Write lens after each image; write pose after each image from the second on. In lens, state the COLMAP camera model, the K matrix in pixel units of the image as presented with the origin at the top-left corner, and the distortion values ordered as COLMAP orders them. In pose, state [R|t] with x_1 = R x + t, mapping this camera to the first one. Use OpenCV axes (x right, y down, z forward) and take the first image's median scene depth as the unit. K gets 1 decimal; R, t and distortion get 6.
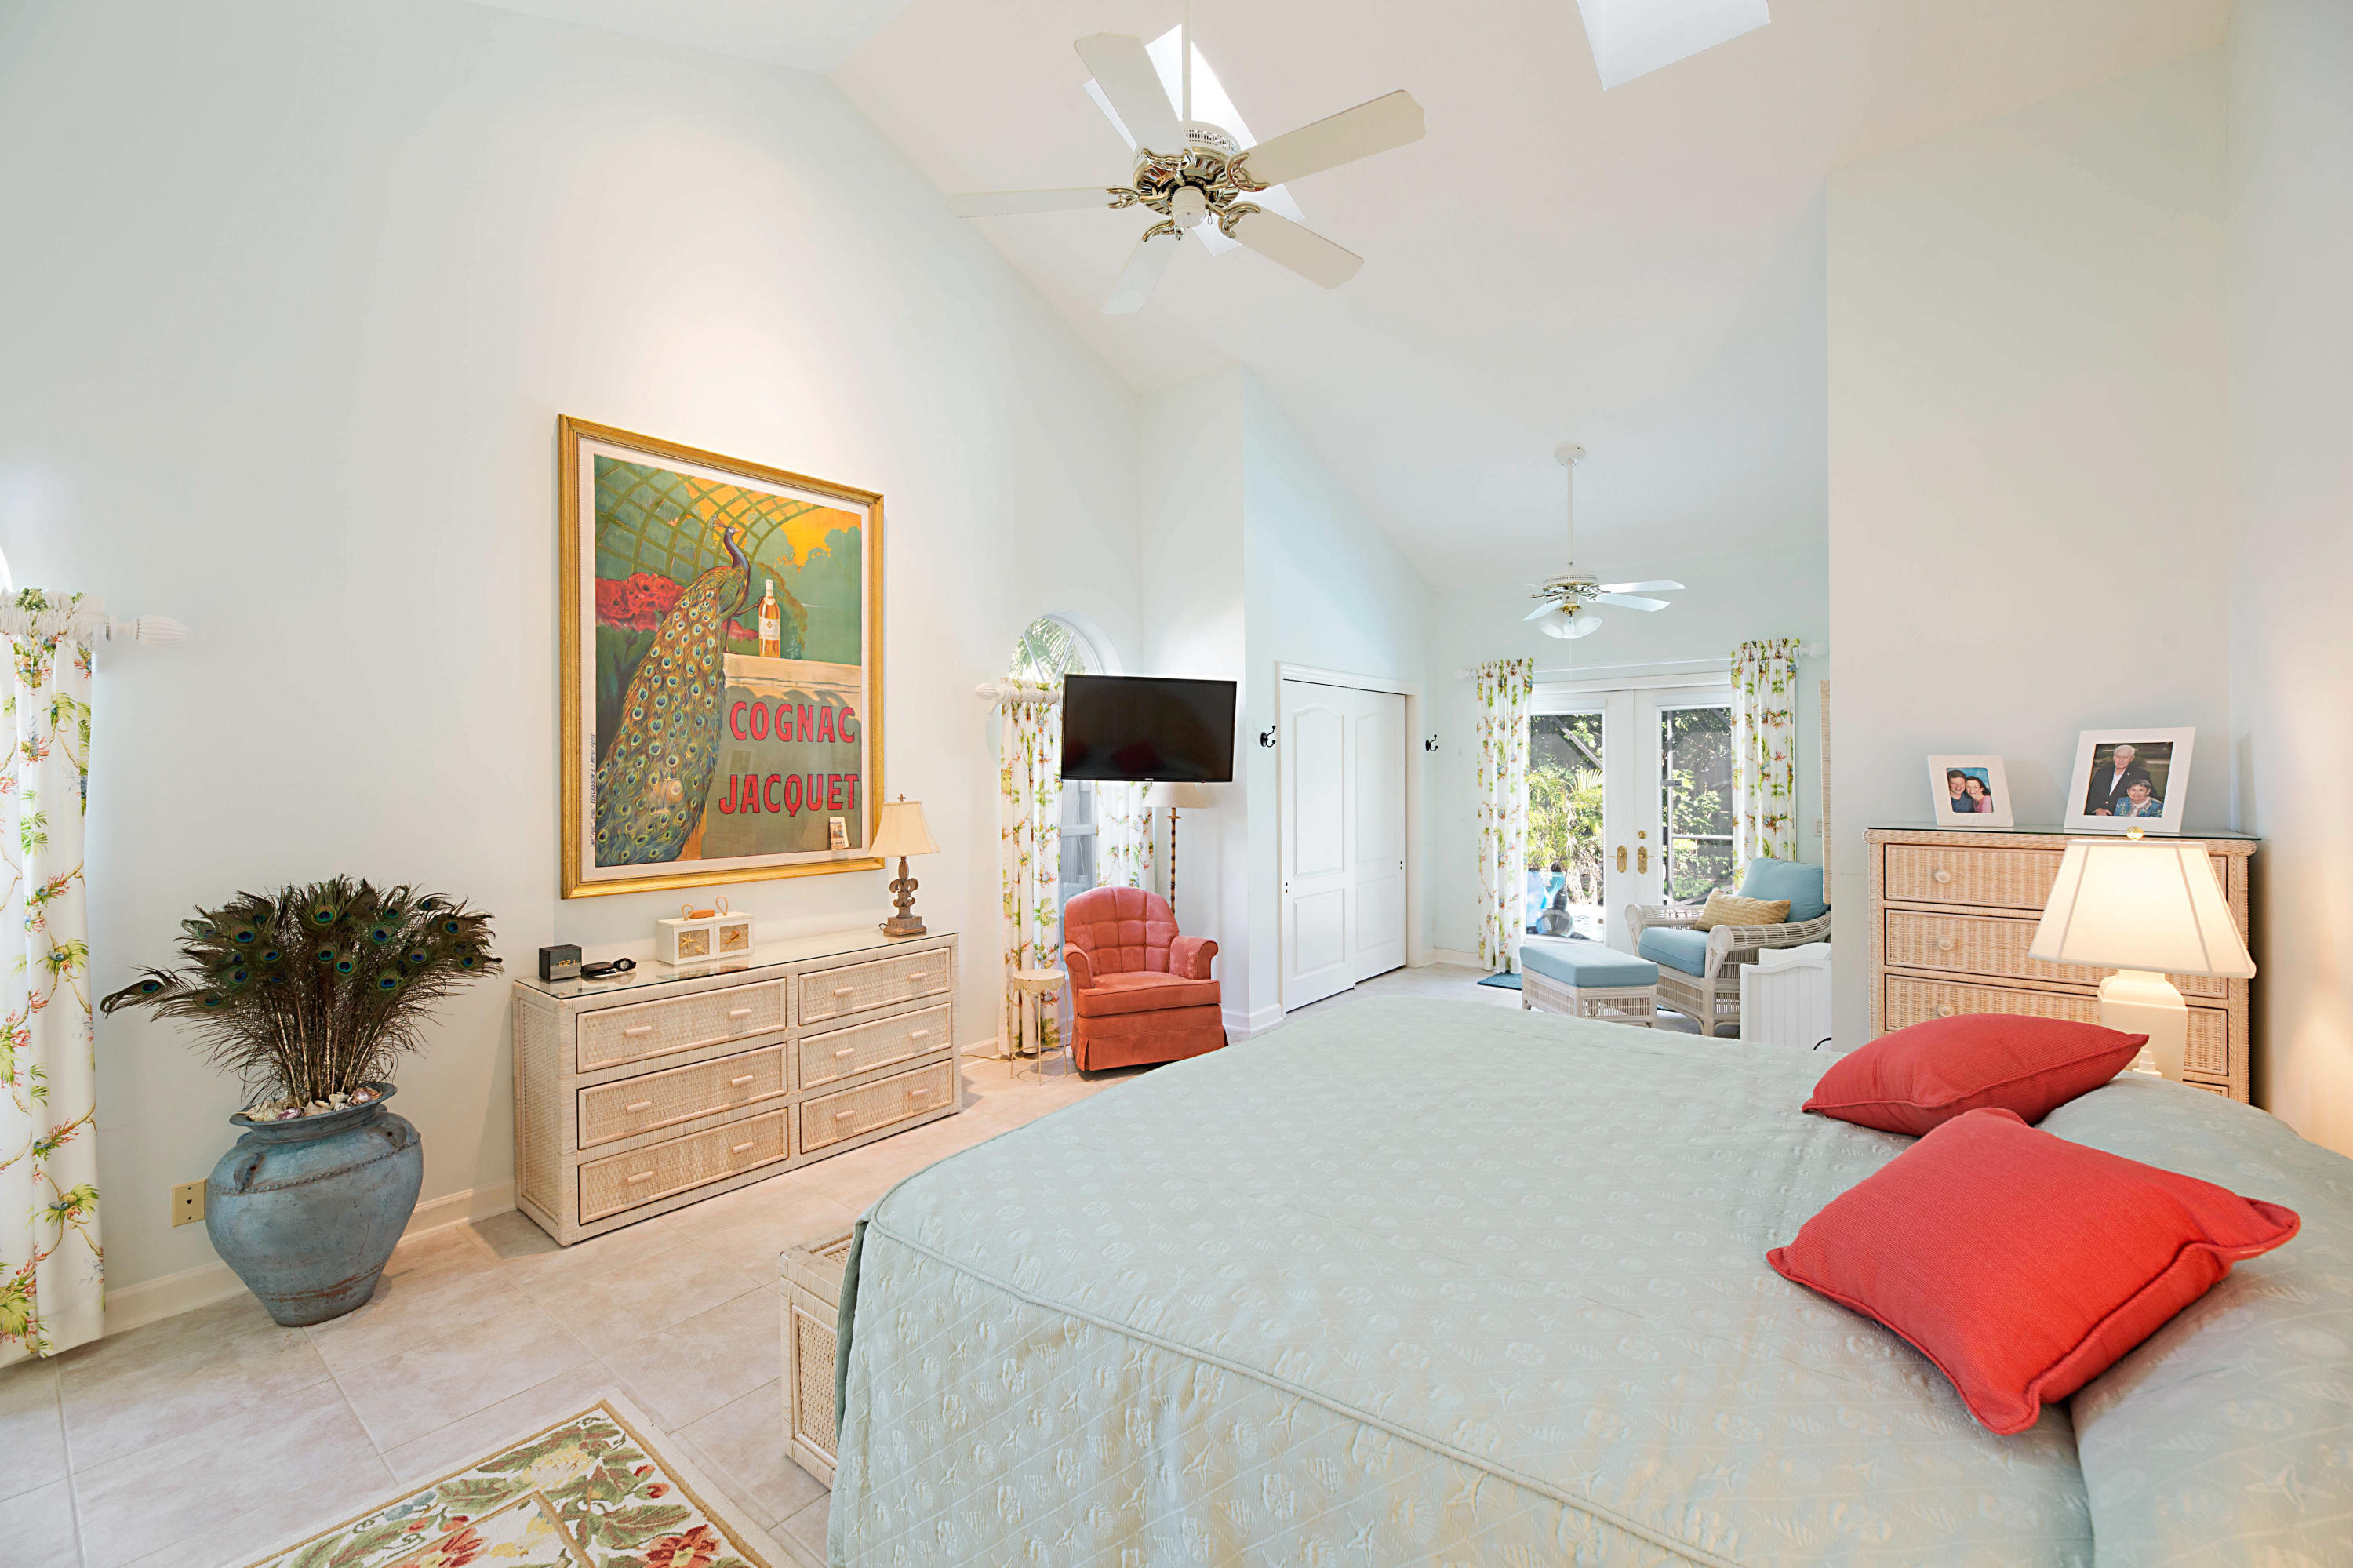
lens RADIAL K [[943.5, 0, 1158.4], [0, 943.5, 778.3], [0, 0, 1]] dist [-0.002794, -0.002370]
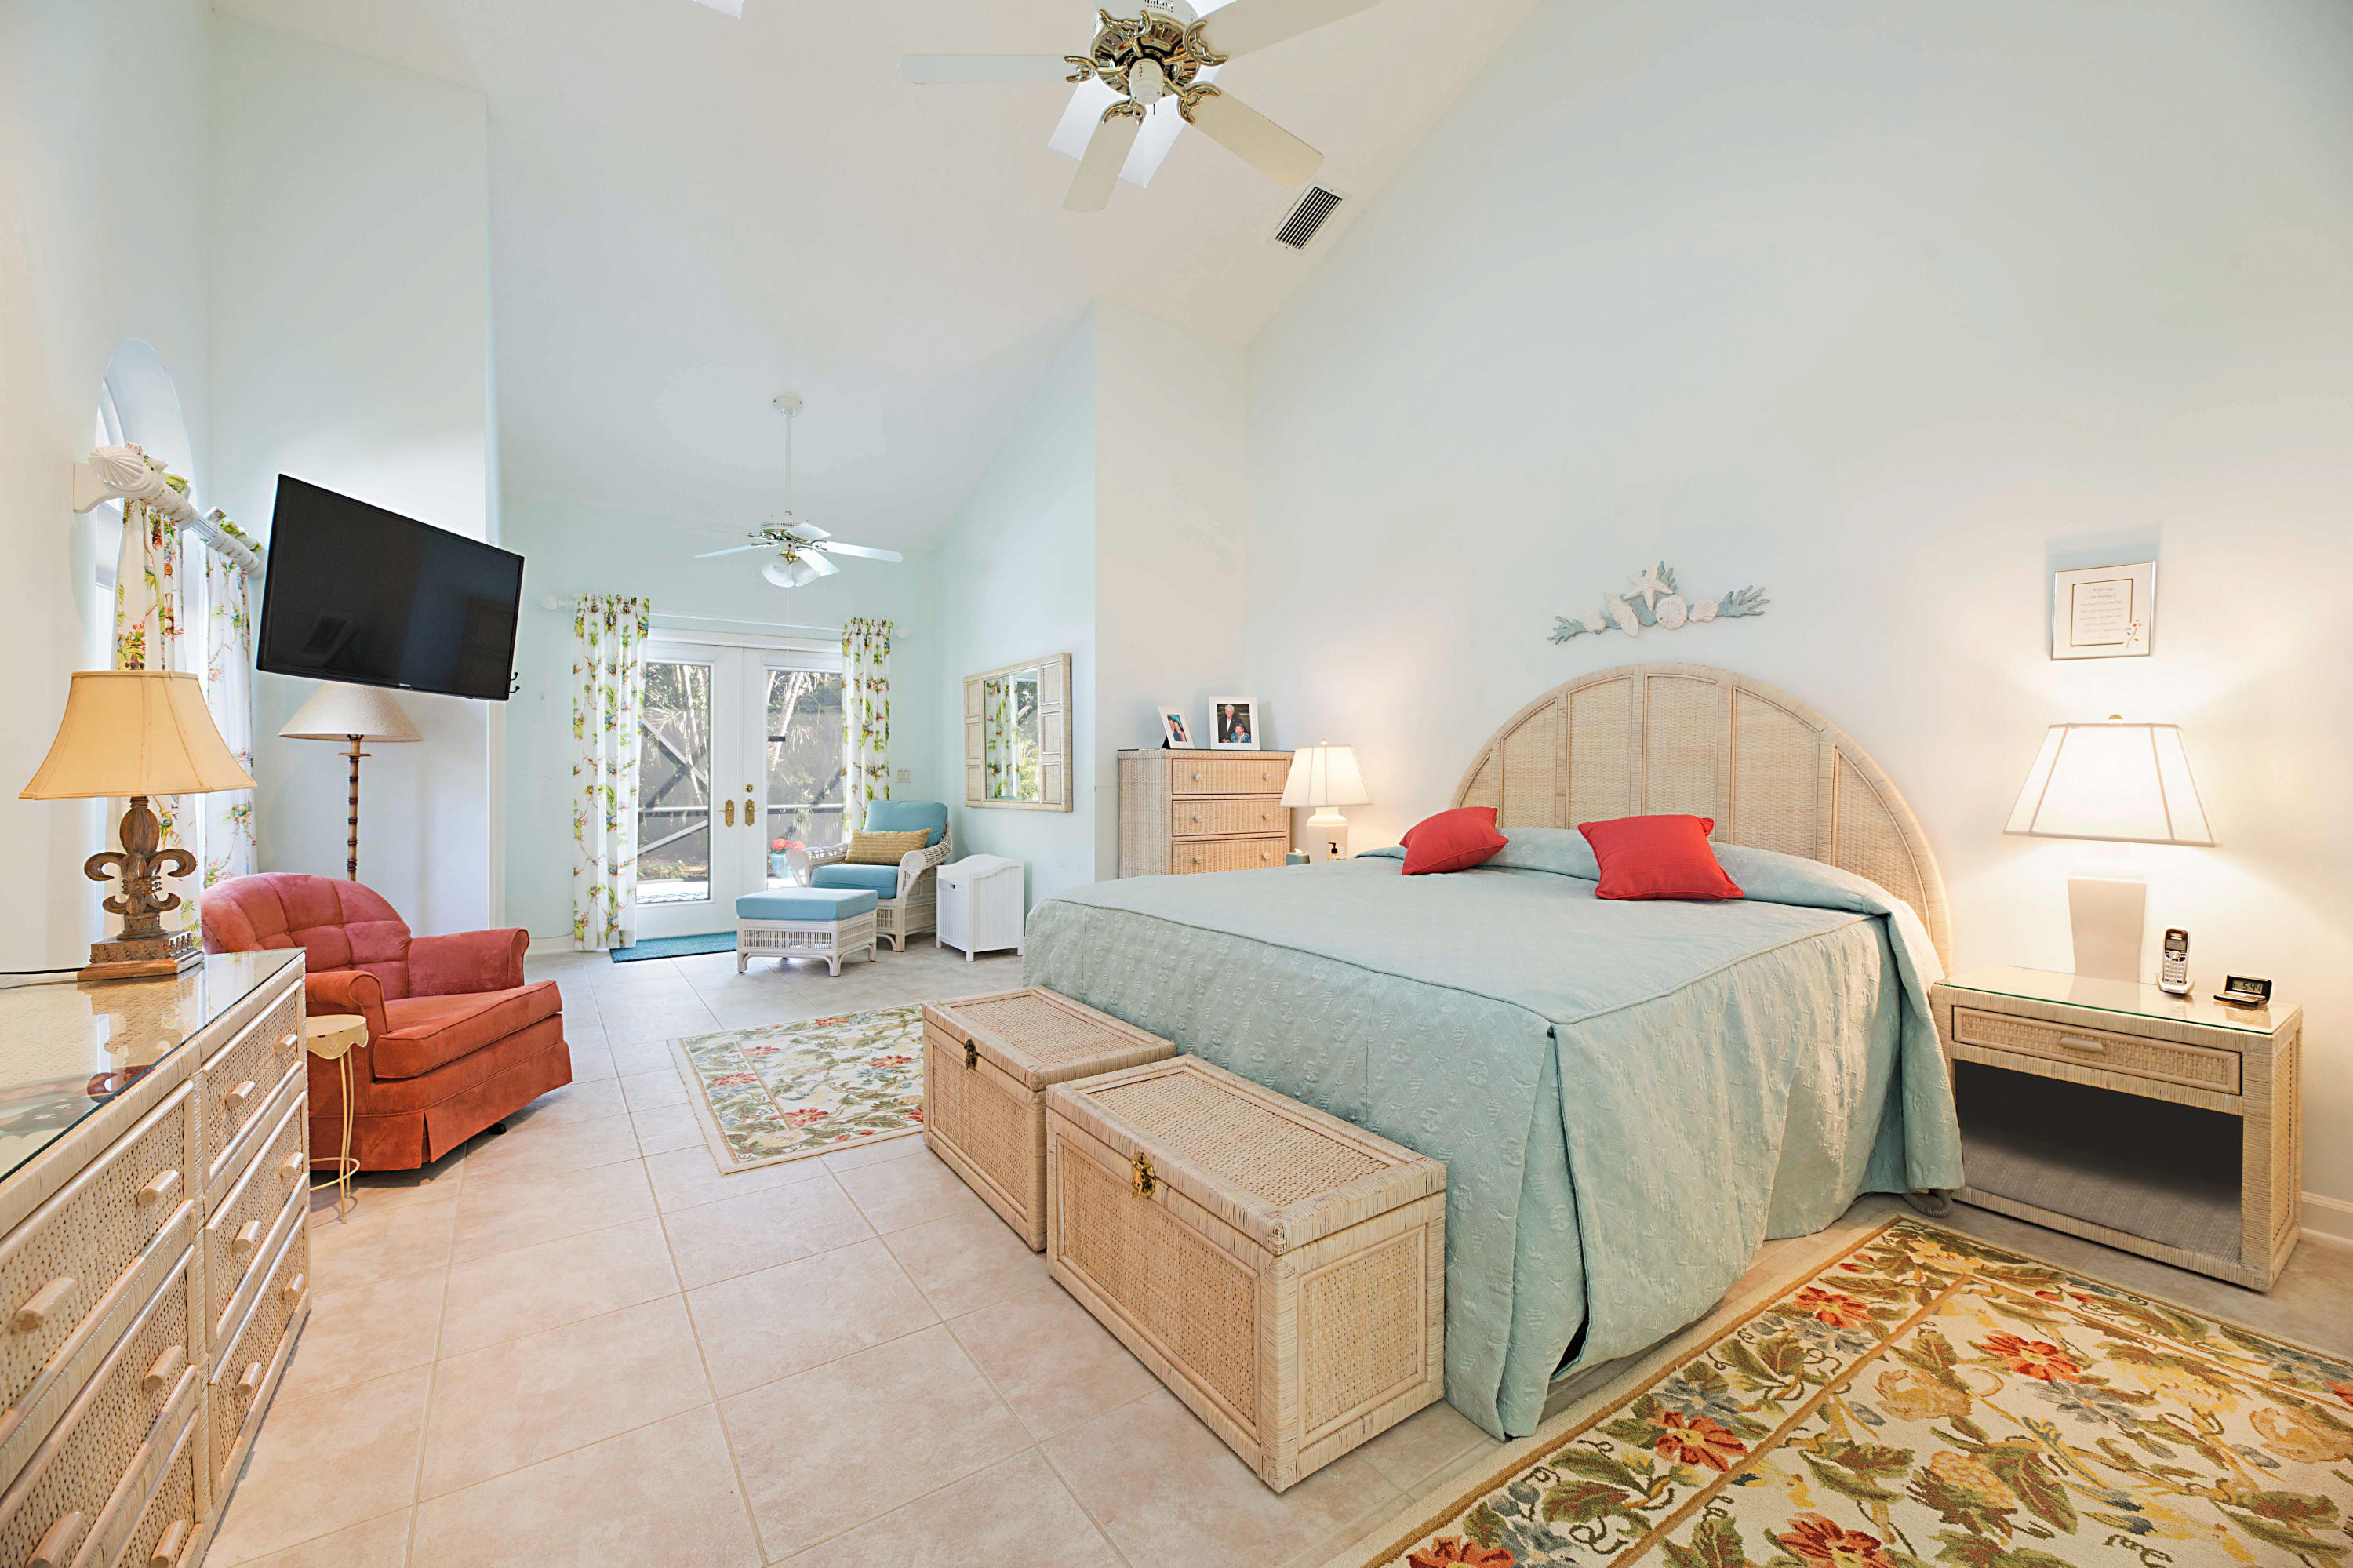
lens RADIAL K [[943.5, 0, 1161.1], [0, 943.5, 779.0], [0, 0, 1]] dist [-0.002794, -0.002370]
pose [[0.287572, -0.003316, 0.957753, -0.396445], [0.000766, 0.999994, 0.003232, 0.053101], [-0.957759, -0.000196, 0.287573, 0.306625]]
